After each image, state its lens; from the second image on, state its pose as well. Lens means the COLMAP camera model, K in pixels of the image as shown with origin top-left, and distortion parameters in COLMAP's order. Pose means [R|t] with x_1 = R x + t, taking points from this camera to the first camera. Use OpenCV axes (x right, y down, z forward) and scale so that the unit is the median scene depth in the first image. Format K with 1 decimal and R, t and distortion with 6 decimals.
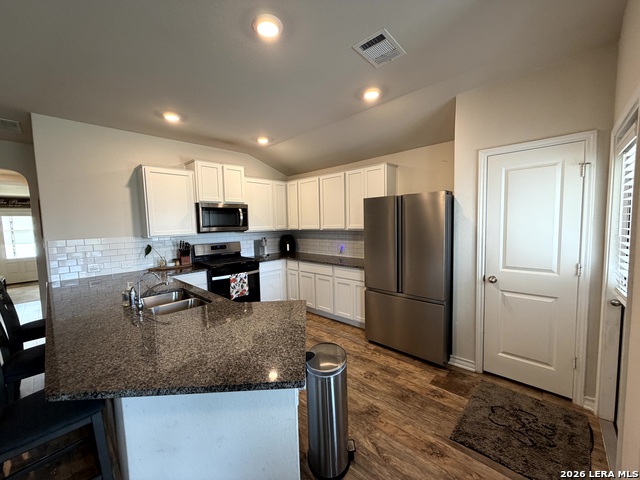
lens RADIAL K [[255.0, 0, 319.9], [0, 255.0, 238.8], [0, 0, 1]] dist [0.000586, -0.000600]
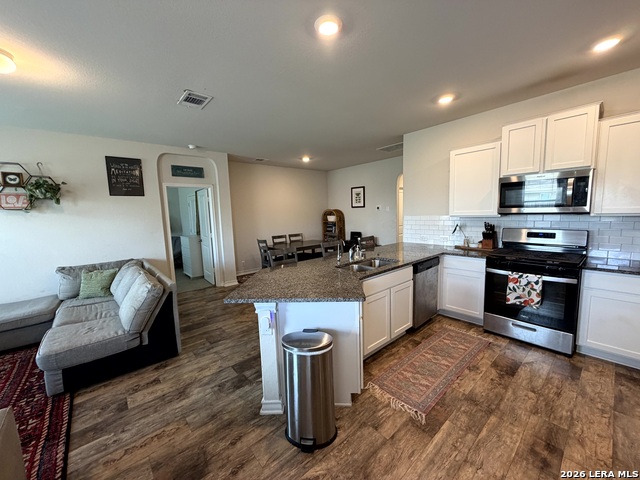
lens RADIAL K [[255.0, 0, 319.2], [0, 255.0, 240.6], [0, 0, 1]] dist [0.000586, -0.000600]
pose [[-0.100949, 0.143547, -0.984481, 0.423770], [-0.032606, 0.988527, 0.147480, -0.042292], [0.994357, 0.046988, -0.095111, 0.481389]]
